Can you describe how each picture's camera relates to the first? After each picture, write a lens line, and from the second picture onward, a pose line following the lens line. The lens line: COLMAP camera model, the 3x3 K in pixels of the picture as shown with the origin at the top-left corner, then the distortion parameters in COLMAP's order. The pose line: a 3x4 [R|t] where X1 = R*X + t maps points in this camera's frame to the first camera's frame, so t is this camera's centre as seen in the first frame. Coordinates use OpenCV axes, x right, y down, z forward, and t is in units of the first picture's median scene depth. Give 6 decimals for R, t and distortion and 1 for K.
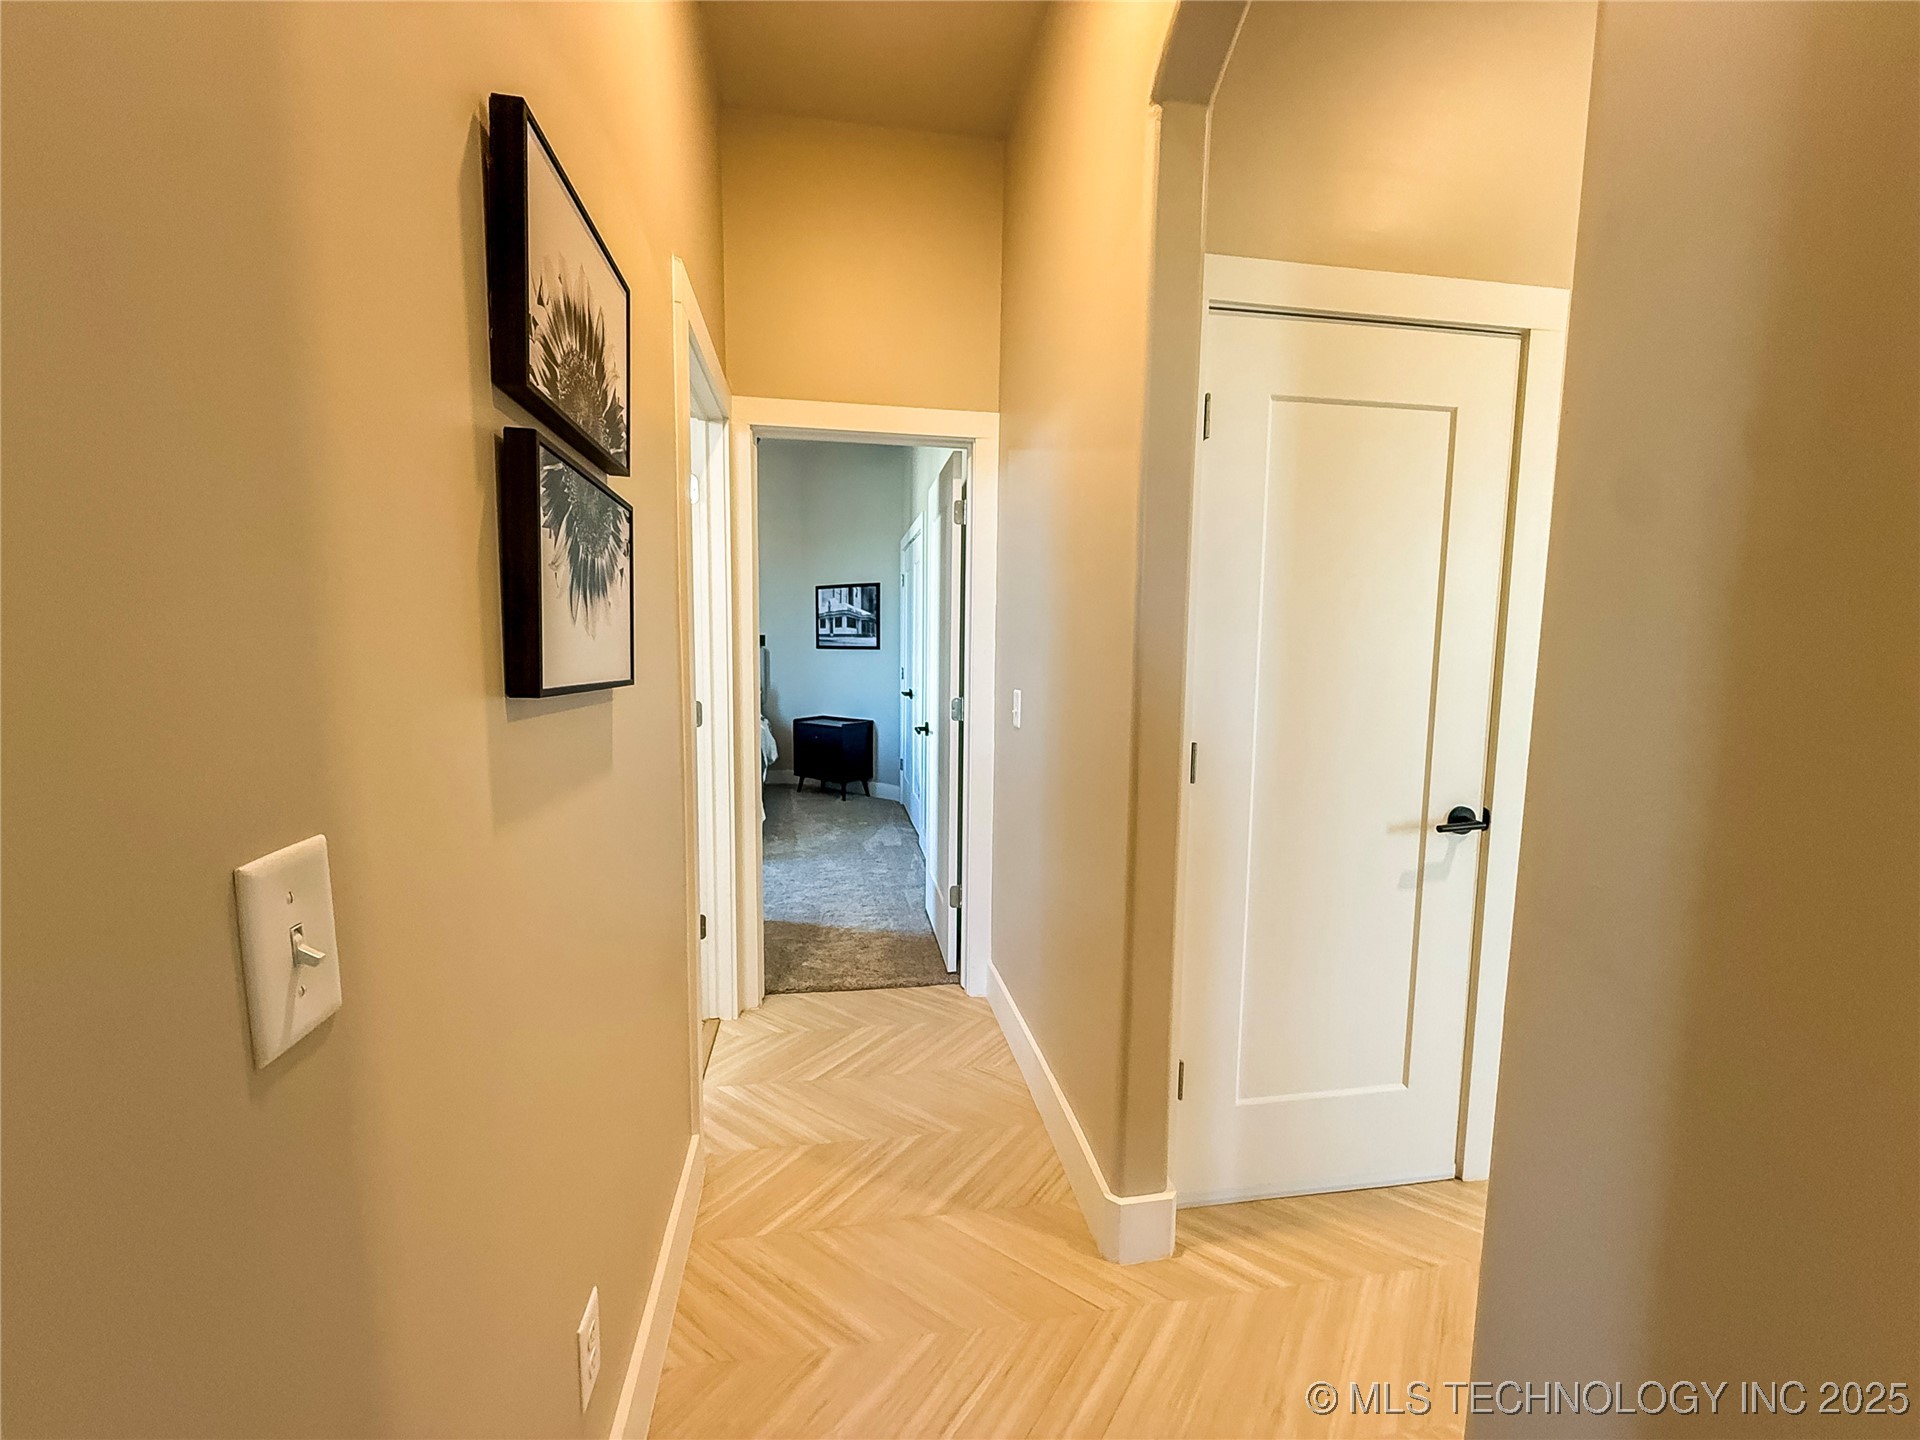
lens RADIAL K [[770.4, 0, 958.8], [0, 770.4, 720.5], [0, 0, 1]] dist [0.002659, -0.002016]
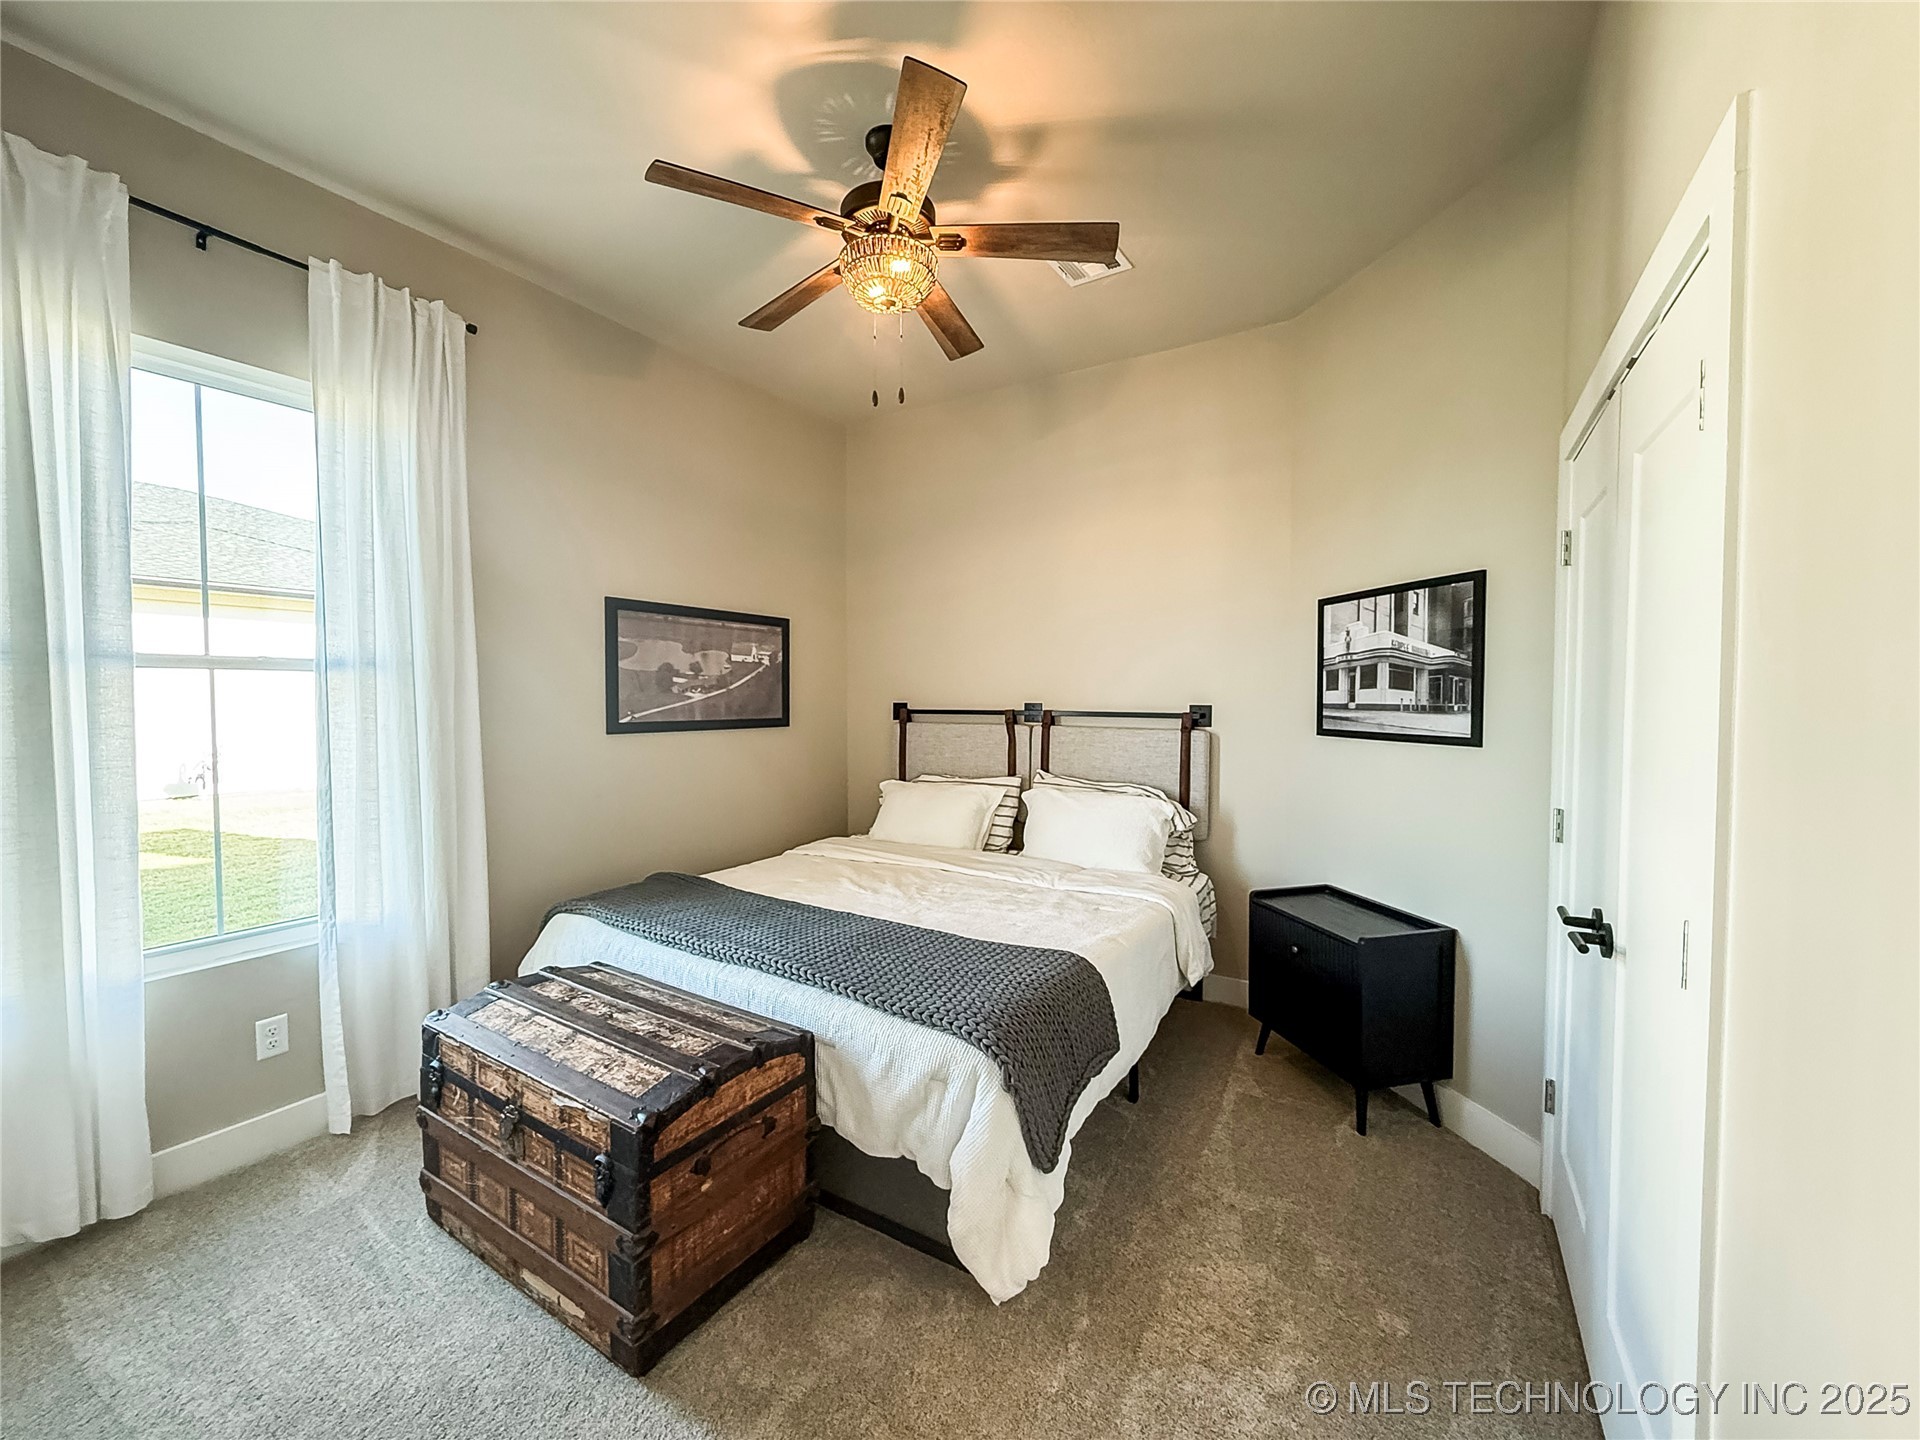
lens RADIAL K [[770.4, 0, 946.2], [0, 770.4, 721.5], [0, 0, 1]] dist [0.002659, -0.002016]
pose [[0.745624, 0.010375, -0.666286, -0.055682], [-0.056767, 0.997233, -0.047999, -0.084765], [0.663944, 0.073612, 0.744150, 0.647928]]
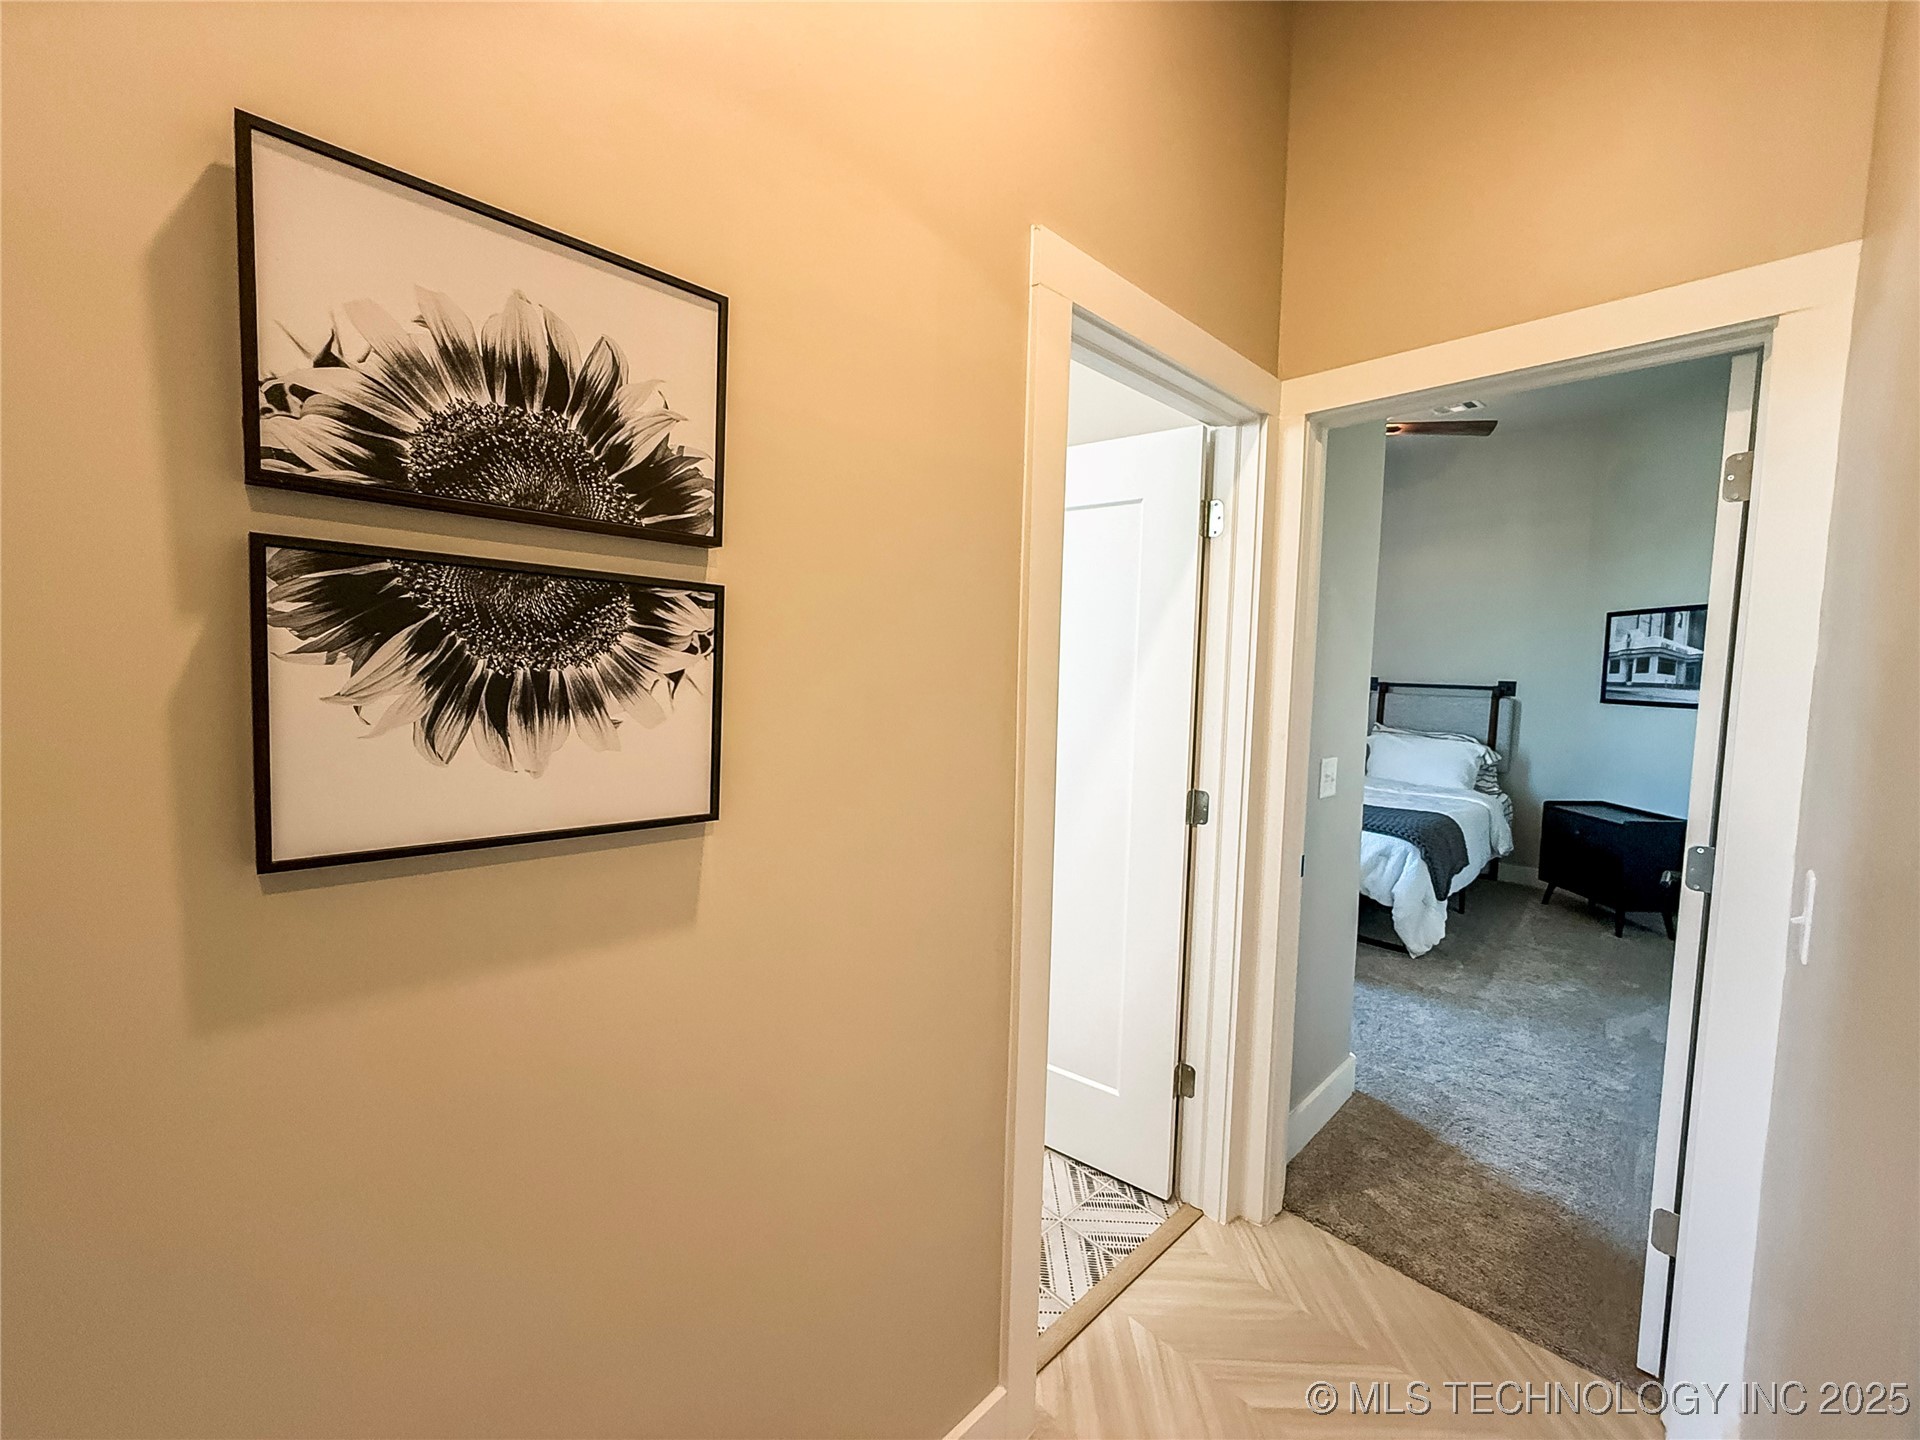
lens RADIAL K [[770.4, 0, 943.4], [0, 770.4, 721.2], [0, 0, 1]] dist [0.002659, -0.002016]
pose [[0.562103, 0.061303, -0.824793, 0.069137], [-0.093337, 0.995580, 0.010387, -0.037210], [0.821784, 0.071146, 0.565340, 0.162867]]
